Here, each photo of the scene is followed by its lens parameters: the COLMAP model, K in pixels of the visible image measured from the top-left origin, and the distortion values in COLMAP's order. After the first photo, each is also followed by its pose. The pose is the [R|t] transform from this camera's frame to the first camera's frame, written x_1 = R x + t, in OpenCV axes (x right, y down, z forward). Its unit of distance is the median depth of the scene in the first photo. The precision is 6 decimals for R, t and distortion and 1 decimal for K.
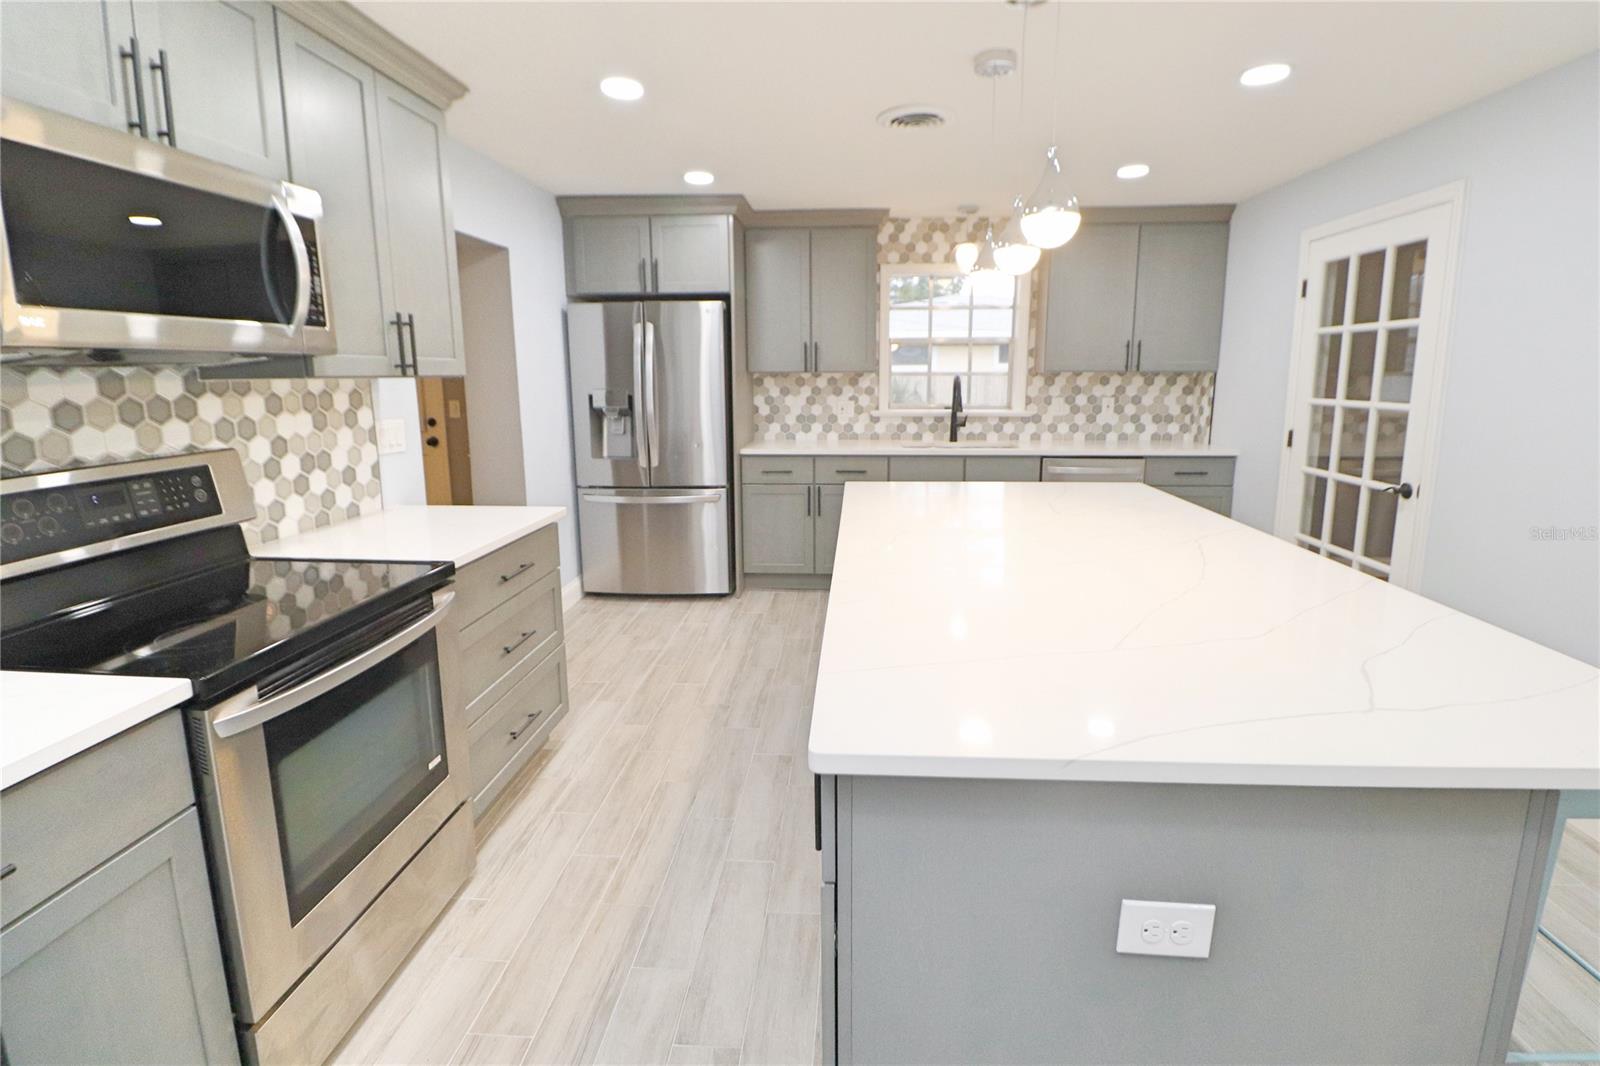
lens RADIAL K [[725.0, 0, 812.1], [0, 725.0, 493.2], [0, 0, 1]] dist [-0.002255, -0.014039]
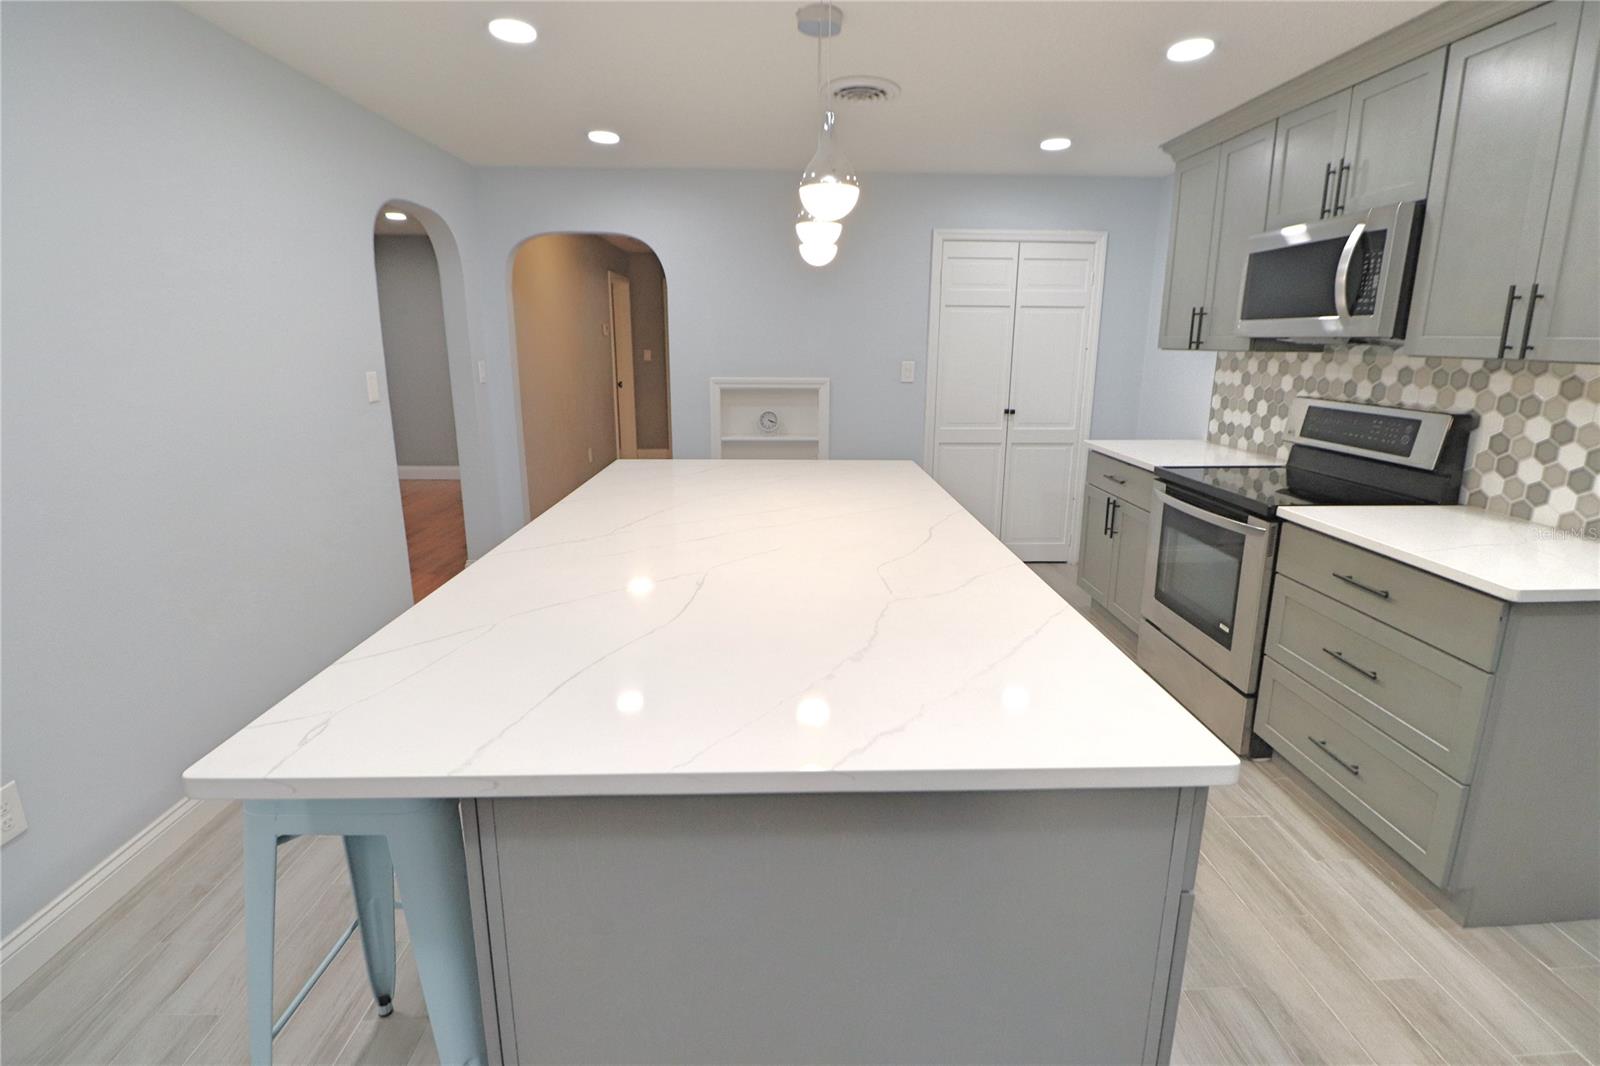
lens RADIAL K [[743.2, 0, 807.7], [0, 743.2, 494.8], [0, 0, 1]] dist [-0.001889, -0.015150]
pose [[-0.994536, 0.019139, -0.102628, 0.161552], [-0.019407, 0.932023, 0.361879, -0.142090], [0.102577, 0.361894, -0.926559, 0.815004]]
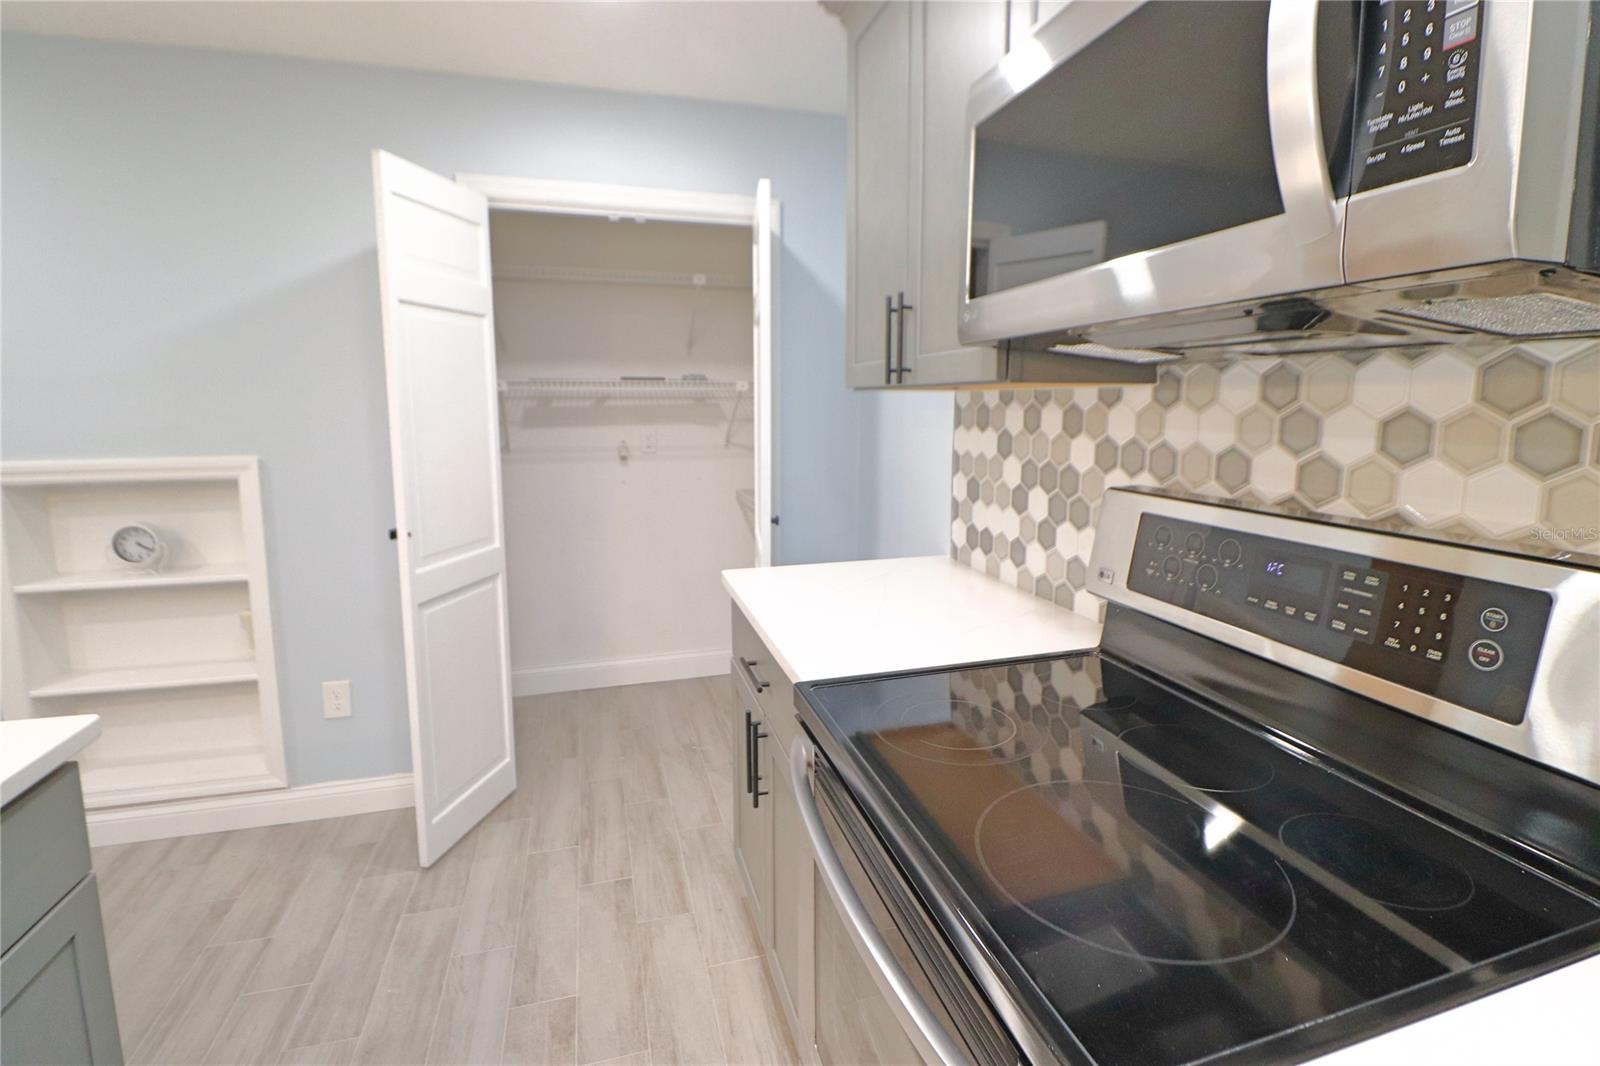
lens RADIAL K [[737.4, 0, 807.4], [0, 737.4, 491.9], [0, 0, 1]] dist [-0.001373, -0.009848]
pose [[-0.940313, 0.047116, -0.337033, -0.129702], [-0.049961, 0.960526, 0.273667, -0.065081], [0.336623, 0.274171, -0.900841, 0.443142]]
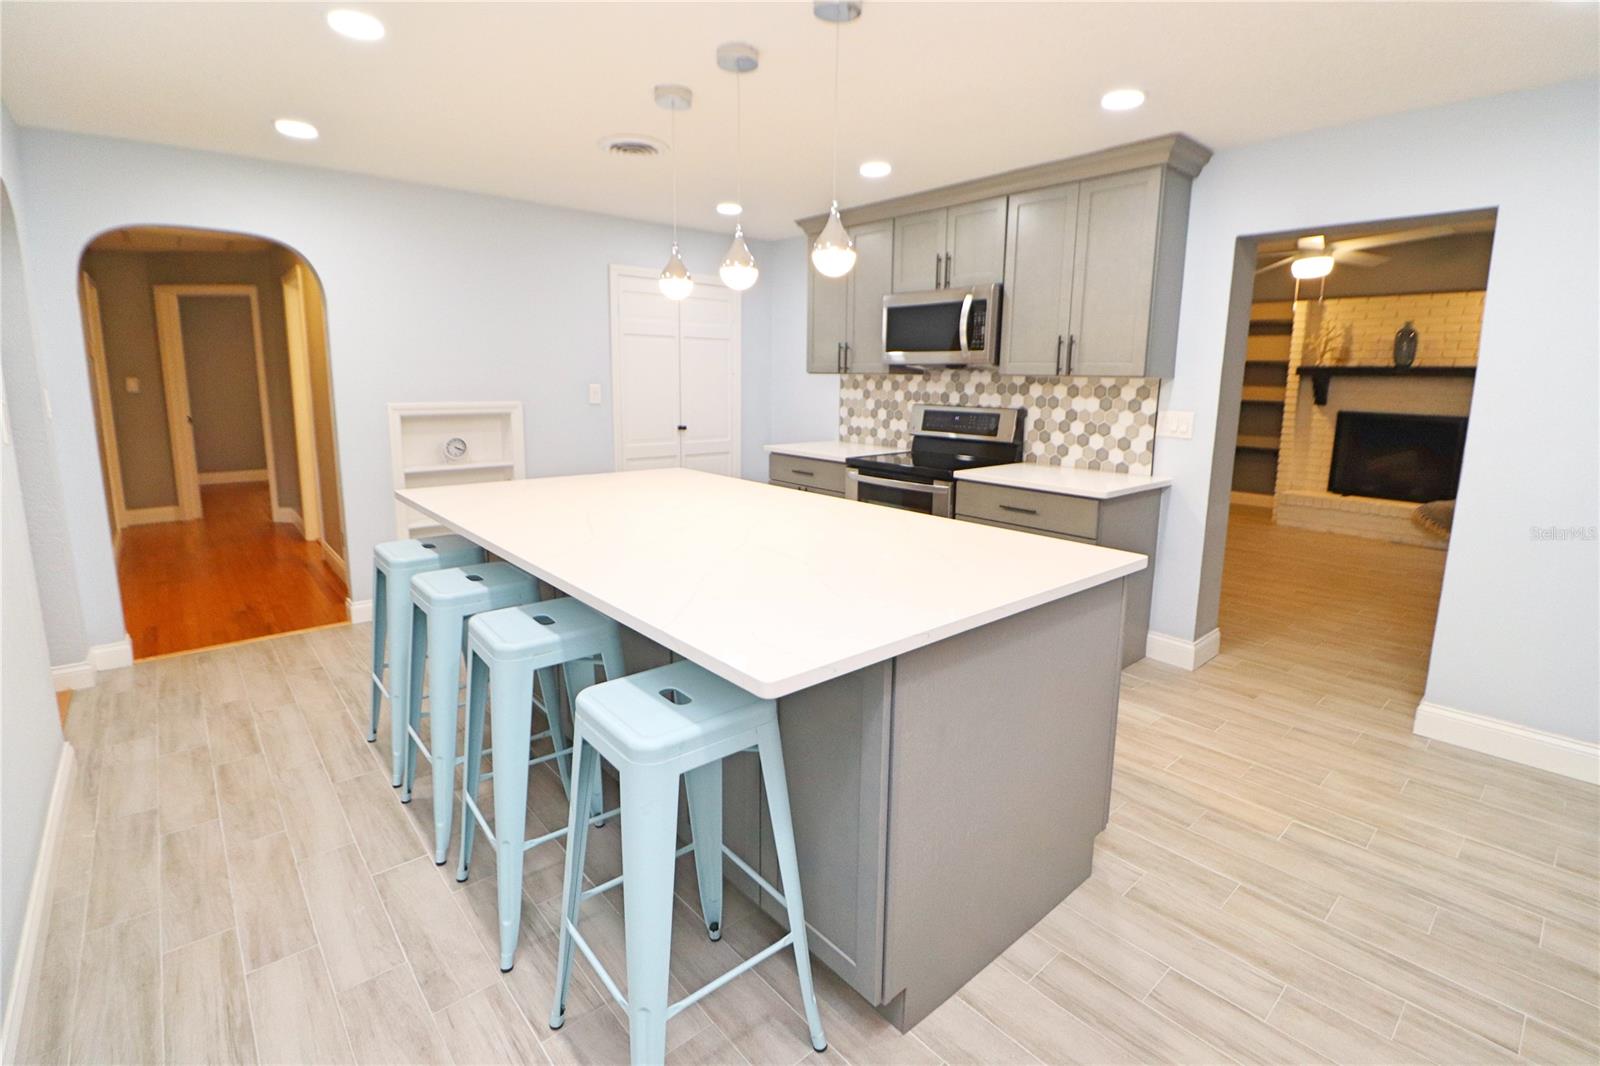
lens RADIAL K [[741.1, 0, 820.9], [0, 741.1, 493.9], [0, 0, 1]] dist [0.001031, -0.016845]
pose [[-0.697659, 0.108564, -0.708156, 0.443482], [-0.127056, 0.954035, 0.271431, -0.131852], [0.705073, 0.279342, -0.651797, 0.804986]]
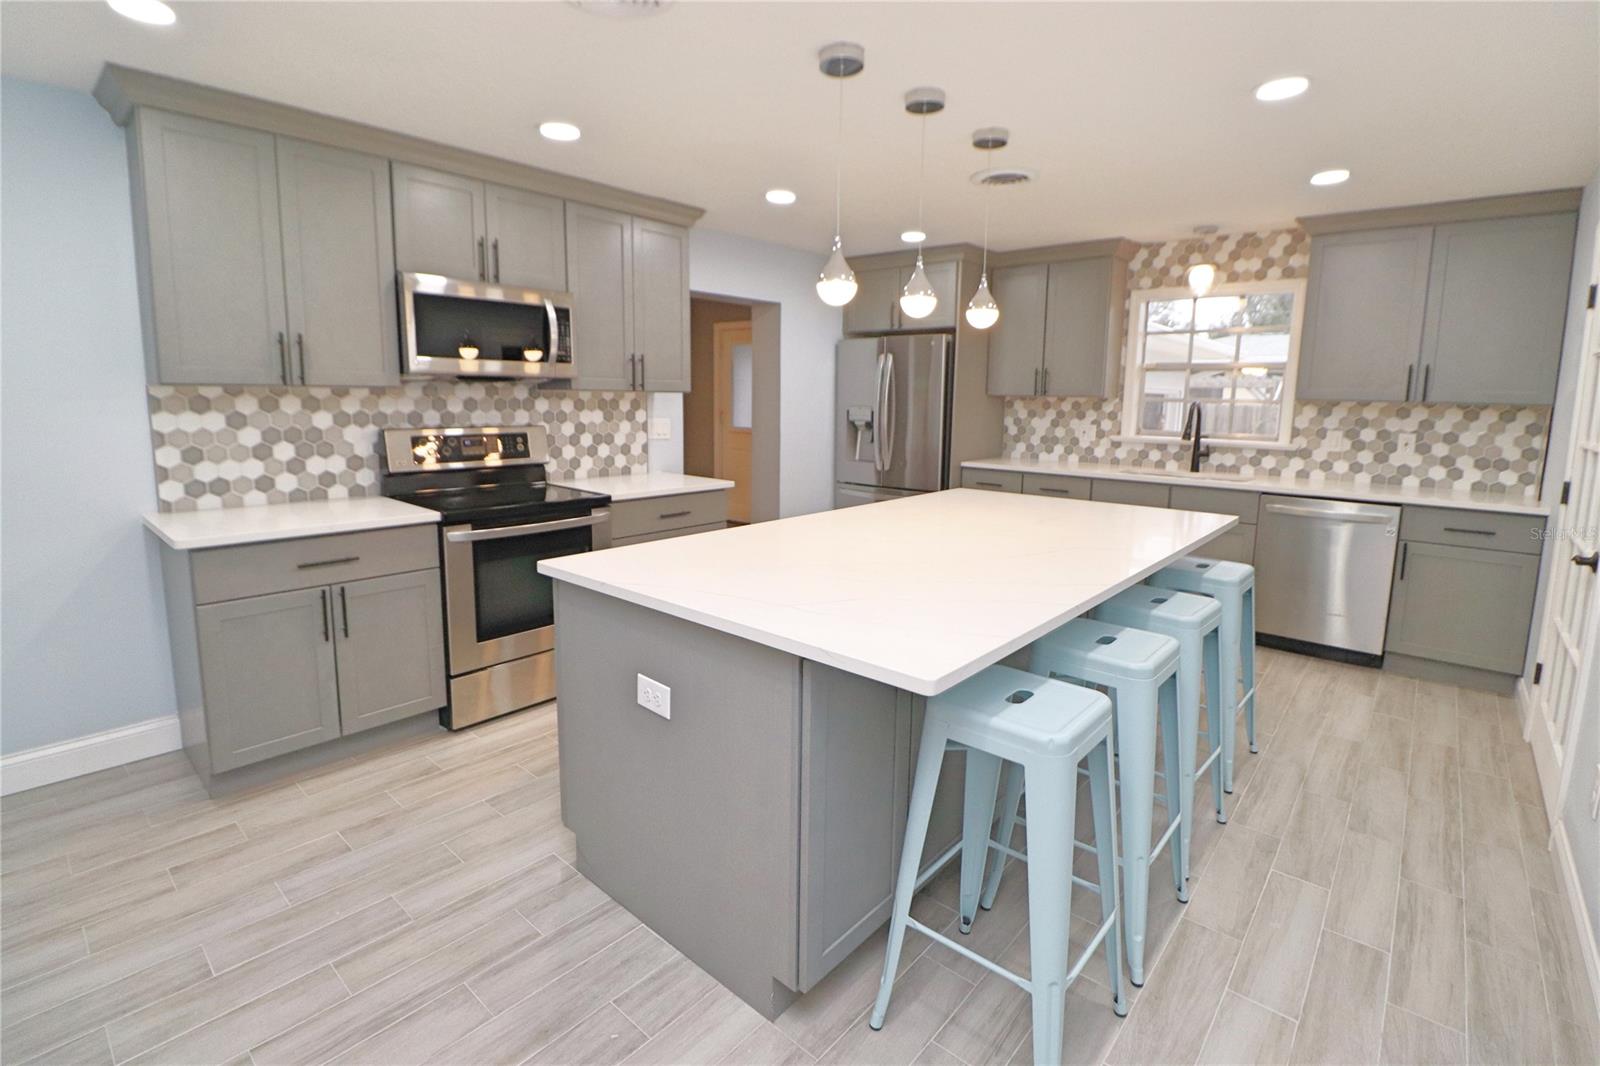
lens RADIAL K [[725.0, 0, 812.1], [0, 725.0, 493.2], [0, 0, 1]] dist [-0.002255, -0.014039]
pose [[0.799848, 0.096132, -0.592454, 0.368638], [-0.115695, 0.993272, 0.004973, 0.009545], [0.588947, 0.064567, 0.805589, -0.051771]]
